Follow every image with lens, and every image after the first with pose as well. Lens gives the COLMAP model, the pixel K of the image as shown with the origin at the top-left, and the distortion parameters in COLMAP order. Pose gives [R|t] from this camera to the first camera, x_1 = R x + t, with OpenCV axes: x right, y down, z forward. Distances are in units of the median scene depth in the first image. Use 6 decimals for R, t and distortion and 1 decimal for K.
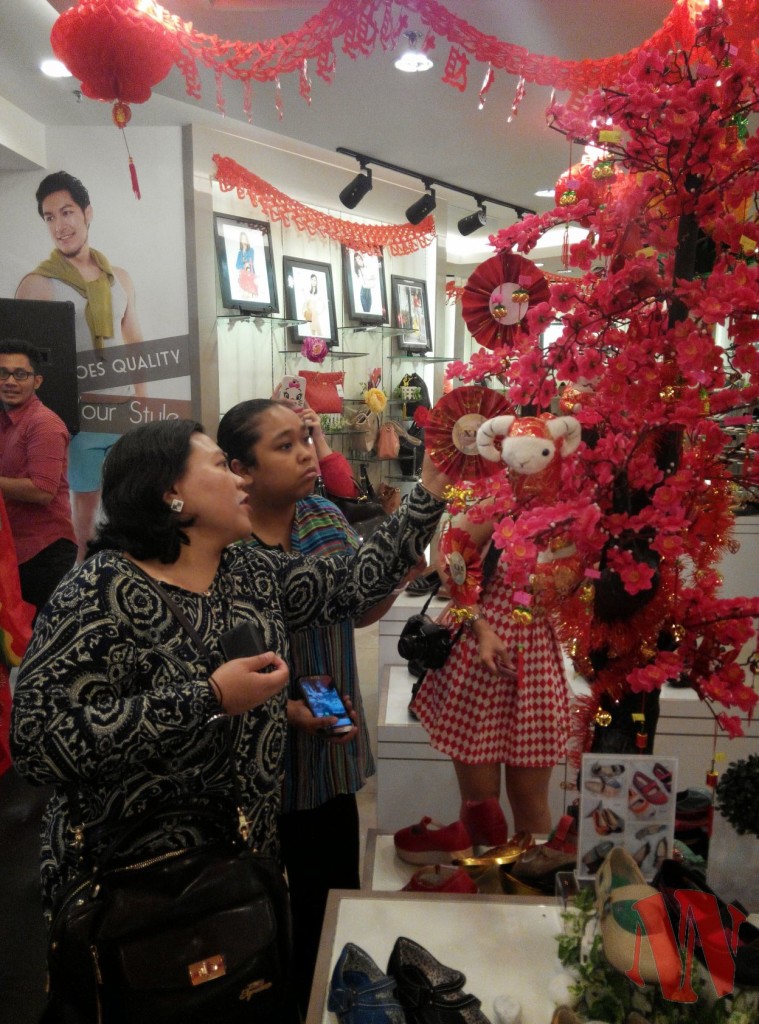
lens RADIAL K [[837.8, 0, 379.5], [0, 837.8, 512.0], [0, 0, 1]] dist [0.186750, -0.359257]
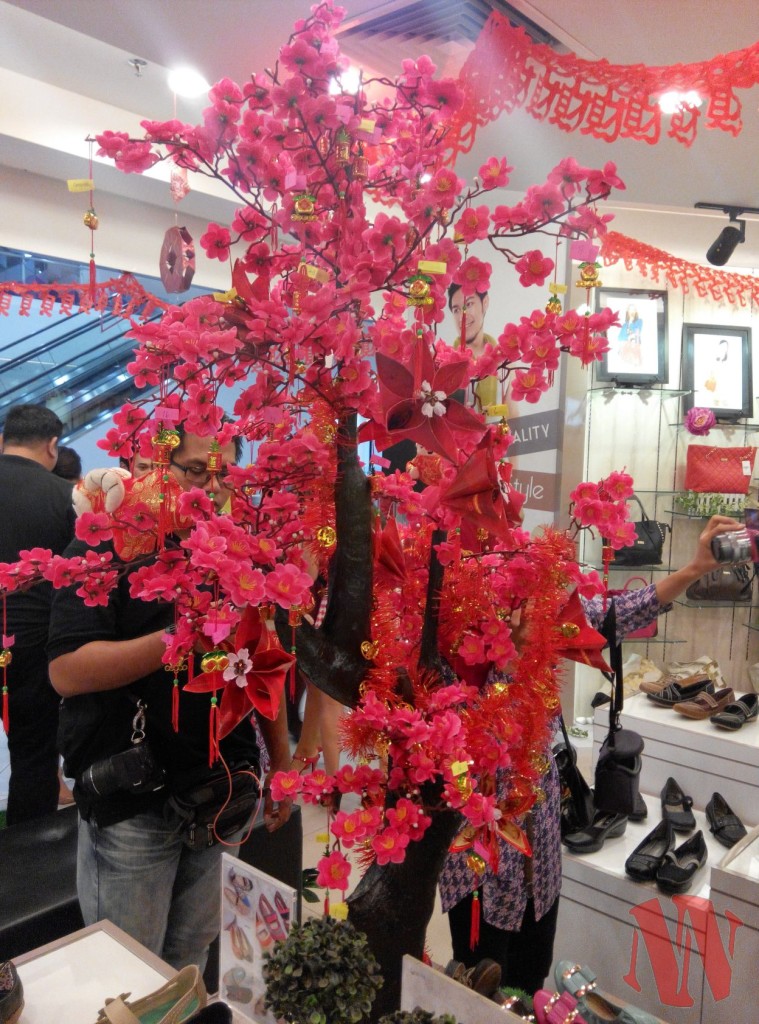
lens RADIAL K [[837.8, 0, 379.5], [0, 837.8, 512.0], [0, 0, 1]] dist [0.186750, -0.359257]
pose [[0.770250, 0.062588, -0.634663, 0.242517], [-0.122190, 0.991219, -0.050544, -0.010611], [0.625927, 0.116481, 0.771134, 0.102720]]
